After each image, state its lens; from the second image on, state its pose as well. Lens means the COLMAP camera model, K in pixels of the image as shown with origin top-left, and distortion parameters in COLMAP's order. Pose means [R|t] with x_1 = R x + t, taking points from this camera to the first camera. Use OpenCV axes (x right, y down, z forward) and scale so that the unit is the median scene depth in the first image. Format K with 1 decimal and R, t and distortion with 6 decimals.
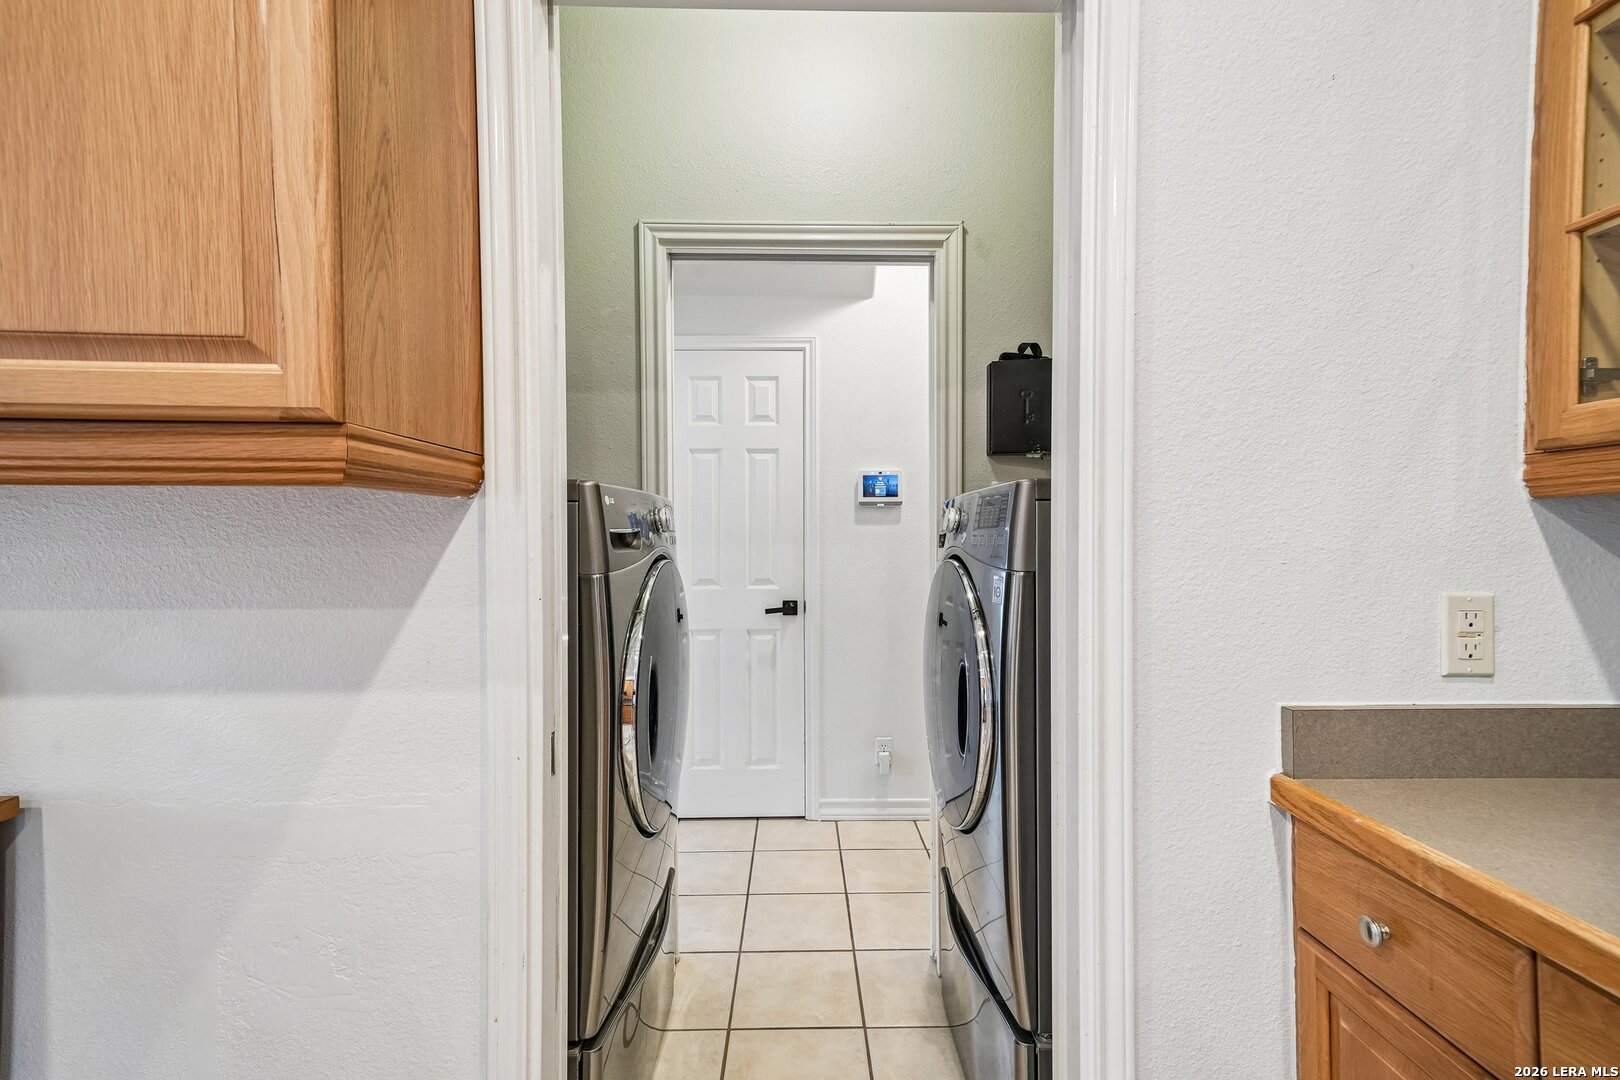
lens RADIAL K [[719.6, 0, 812.6], [0, 719.6, 544.9], [0, 0, 1]] dist [0.013678, 0.006879]
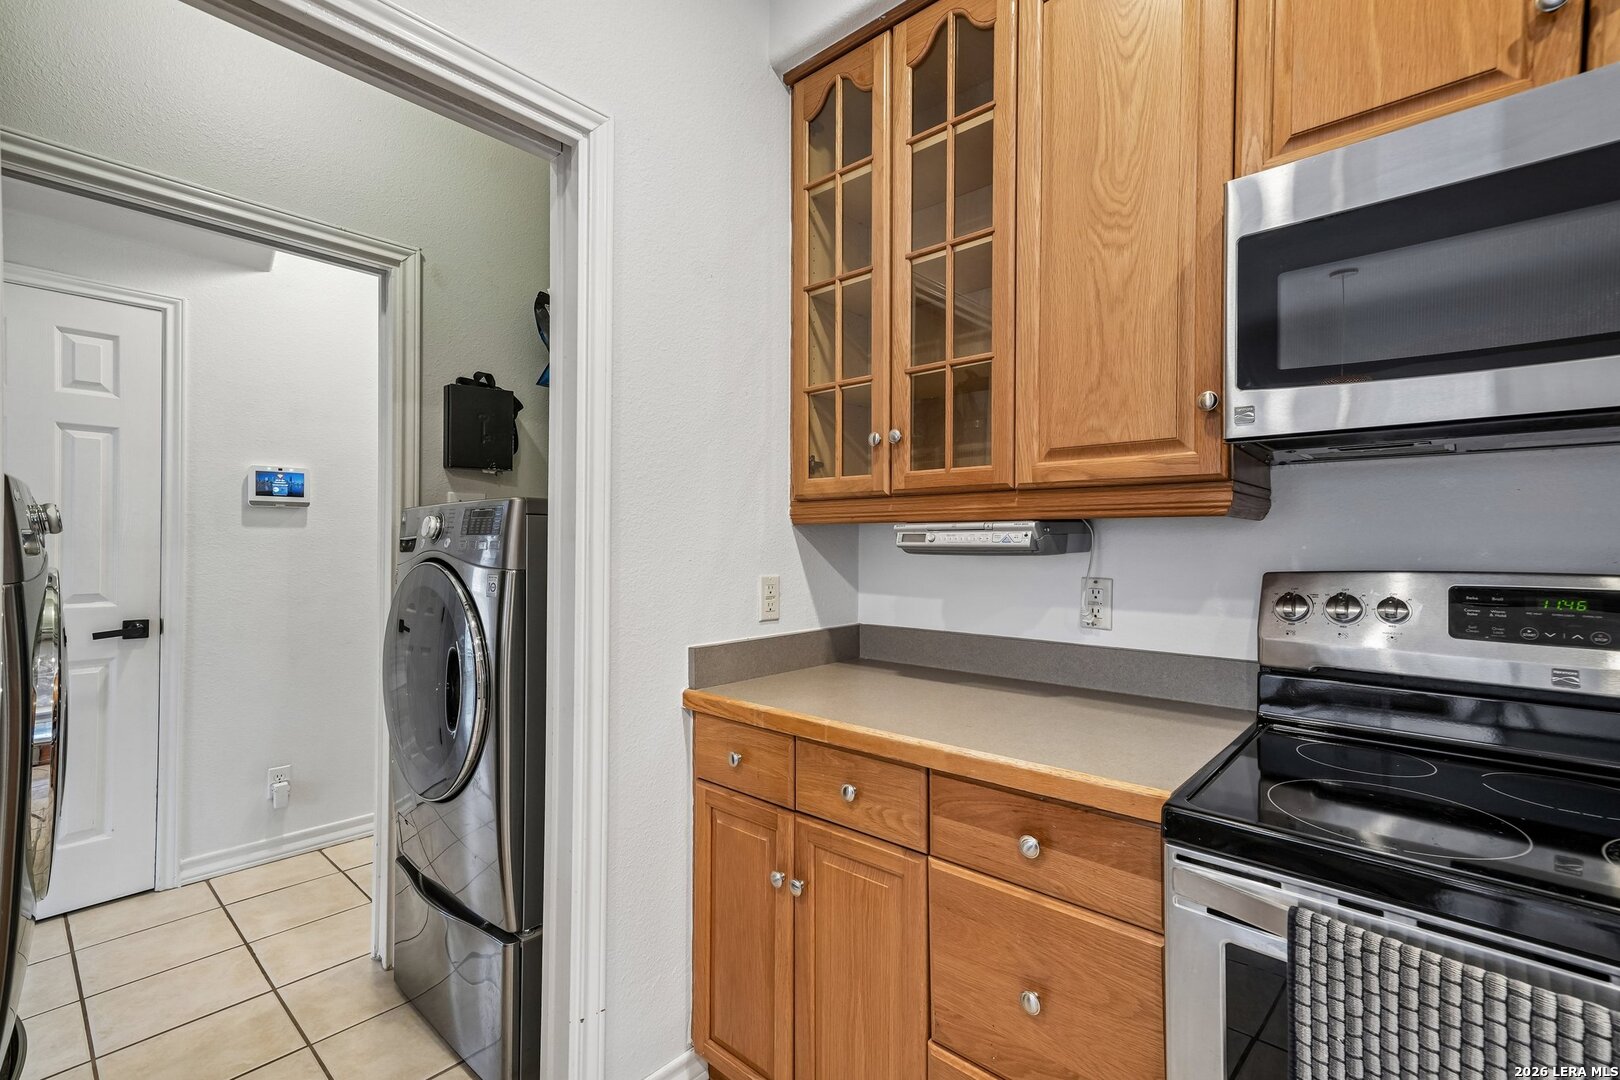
lens RADIAL K [[710.0, 0, 810.0], [0, 710.0, 540.0], [0, 0, 1]] dist [0.014242, 0.000259]
pose [[0.688281, 0.010003, 0.725375, -0.198283], [0.000945, 0.999892, -0.014686, 0.002259], [-0.725443, 0.010794, 0.688197, -0.182692]]
